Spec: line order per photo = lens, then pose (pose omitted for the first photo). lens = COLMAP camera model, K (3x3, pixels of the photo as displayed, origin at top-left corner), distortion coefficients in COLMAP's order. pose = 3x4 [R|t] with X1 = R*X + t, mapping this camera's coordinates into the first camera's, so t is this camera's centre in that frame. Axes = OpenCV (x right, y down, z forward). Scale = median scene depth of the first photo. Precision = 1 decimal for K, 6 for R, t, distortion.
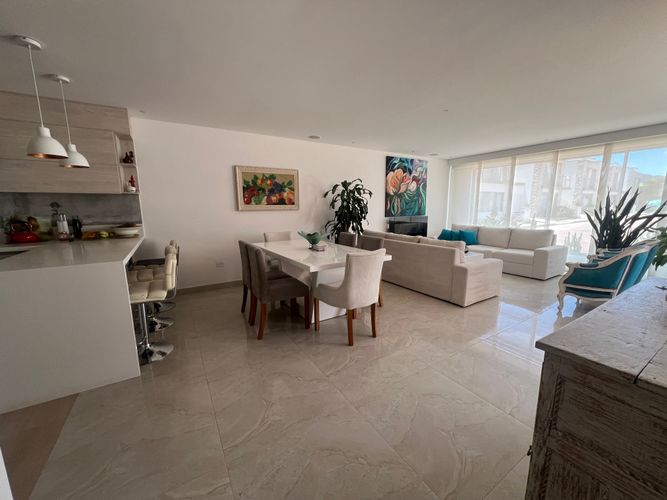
lens RADIAL K [[265.7, 0, 334.0], [0, 265.7, 253.1], [0, 0, 1]] dist [-0.002146, 0.000874]
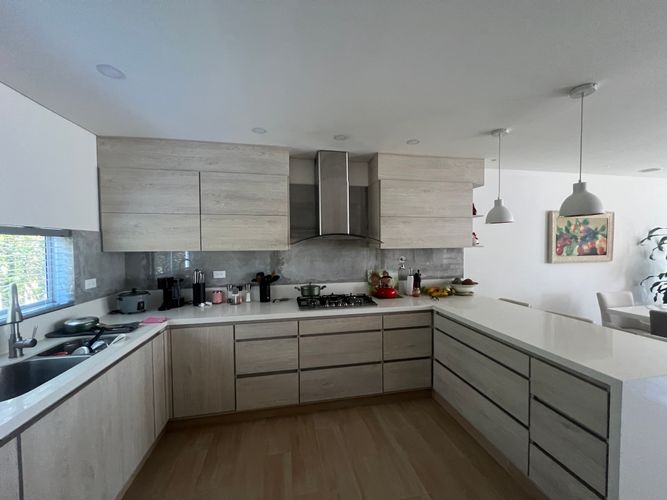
lens RADIAL K [[265.7, 0, 333.1], [0, 265.7, 252.1], [0, 0, 1]] dist [-0.002146, 0.000874]
pose [[0.934822, 0.007634, -0.355035, -0.675312], [-0.058394, 0.989464, -0.132481, -0.043062], [0.350283, 0.144578, 0.925418, -0.009211]]
